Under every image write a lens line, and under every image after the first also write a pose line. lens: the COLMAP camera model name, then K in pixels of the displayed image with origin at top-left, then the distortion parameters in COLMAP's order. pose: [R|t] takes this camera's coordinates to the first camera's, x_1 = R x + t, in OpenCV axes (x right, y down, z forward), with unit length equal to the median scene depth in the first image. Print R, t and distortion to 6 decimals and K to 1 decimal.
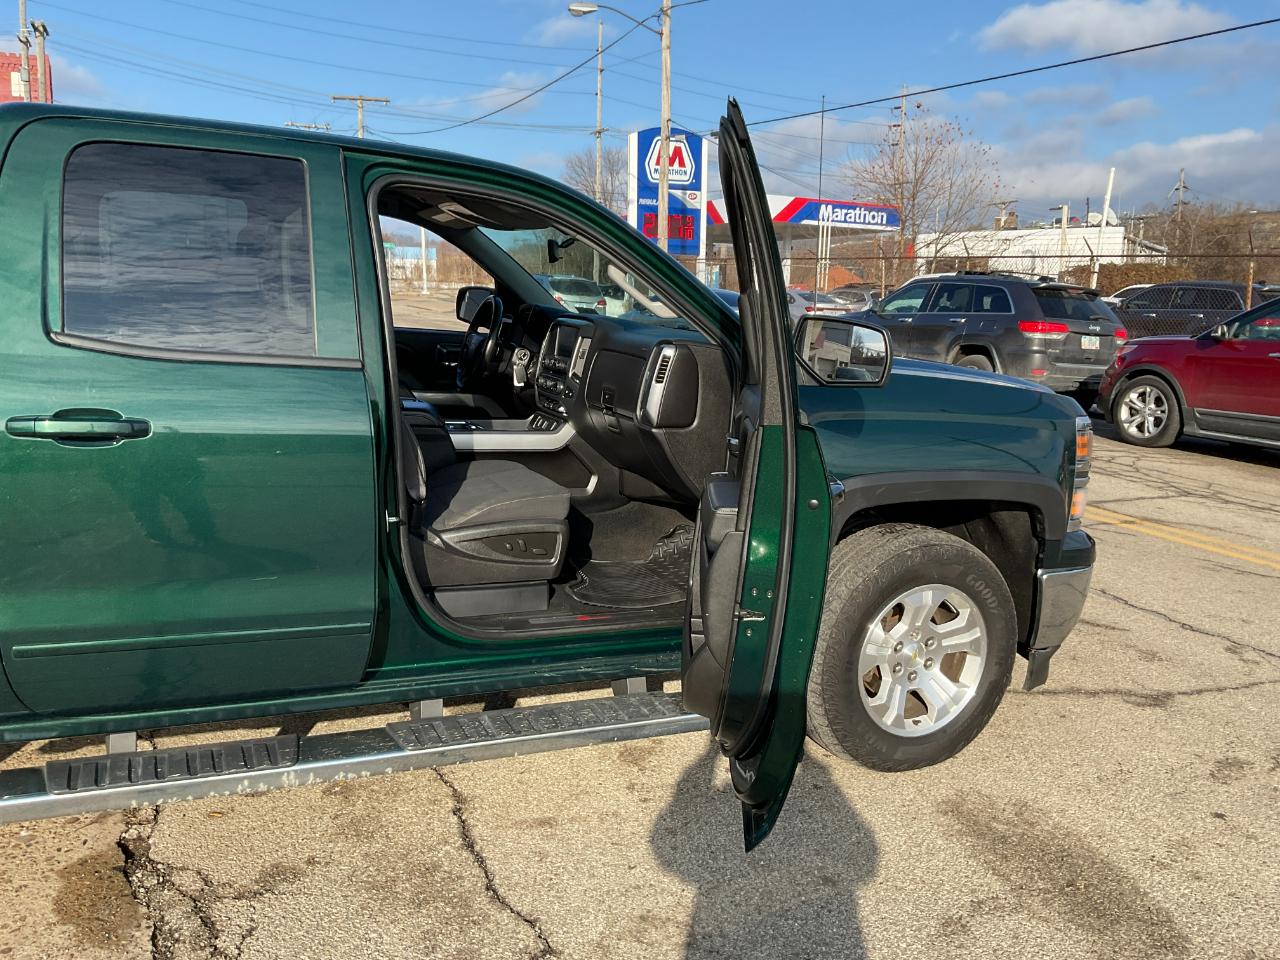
lens RADIAL K [[1058.4, 0, 640.0], [0, 1058.4, 480.0], [0, 0, 1]] dist [0.061722, -0.108365]
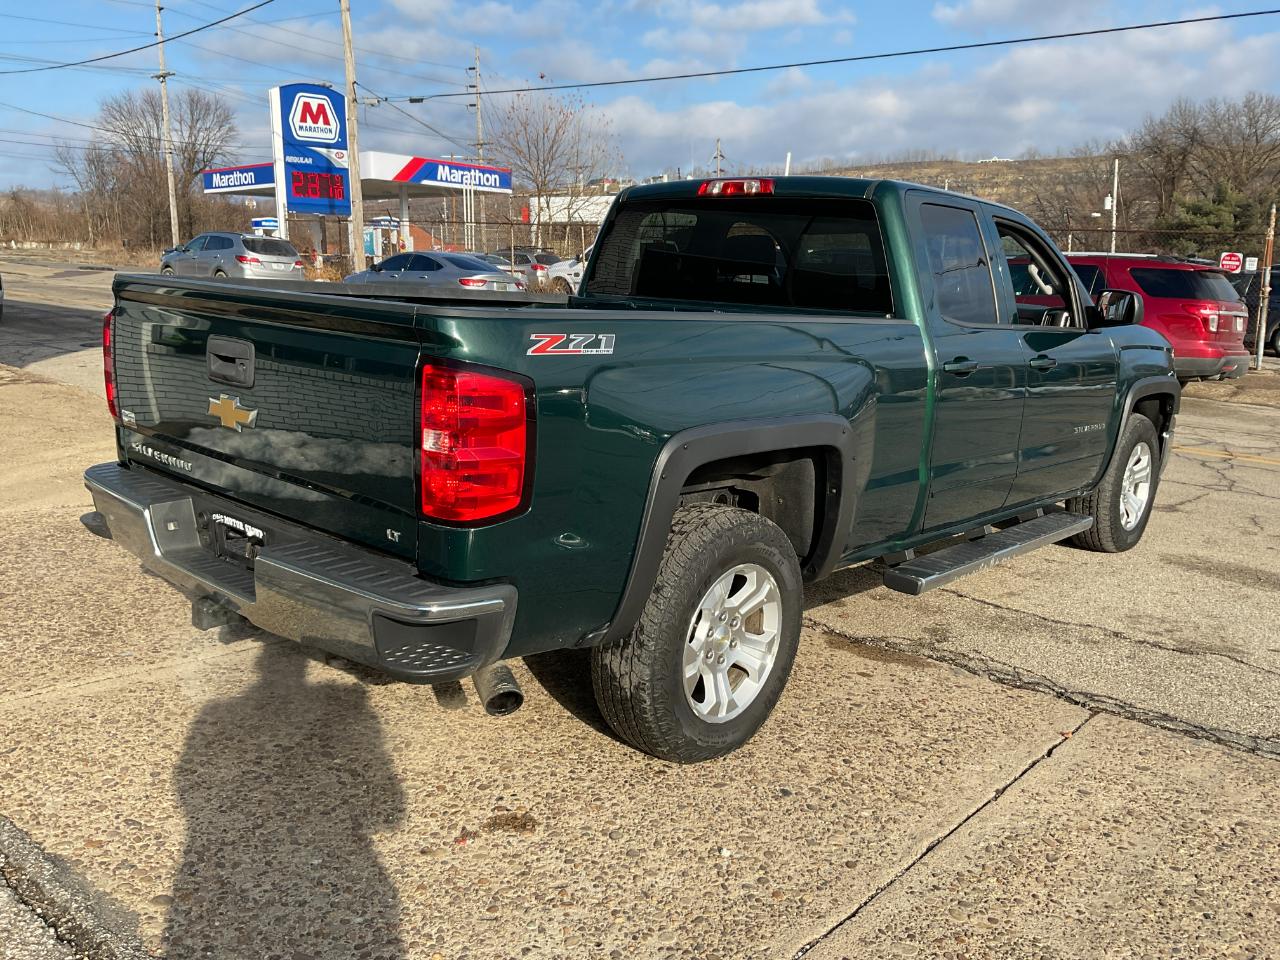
lens RADIAL K [[1059.1, 0, 640.0], [0, 1059.1, 480.0], [0, 0, 1]] dist [0.096246, -0.188122]
pose [[0.913821, -0.089279, 0.396181, -0.386540], [0.073863, 0.995804, 0.054031, 0.000874], [-0.399343, -0.020112, 0.916581, -0.098252]]
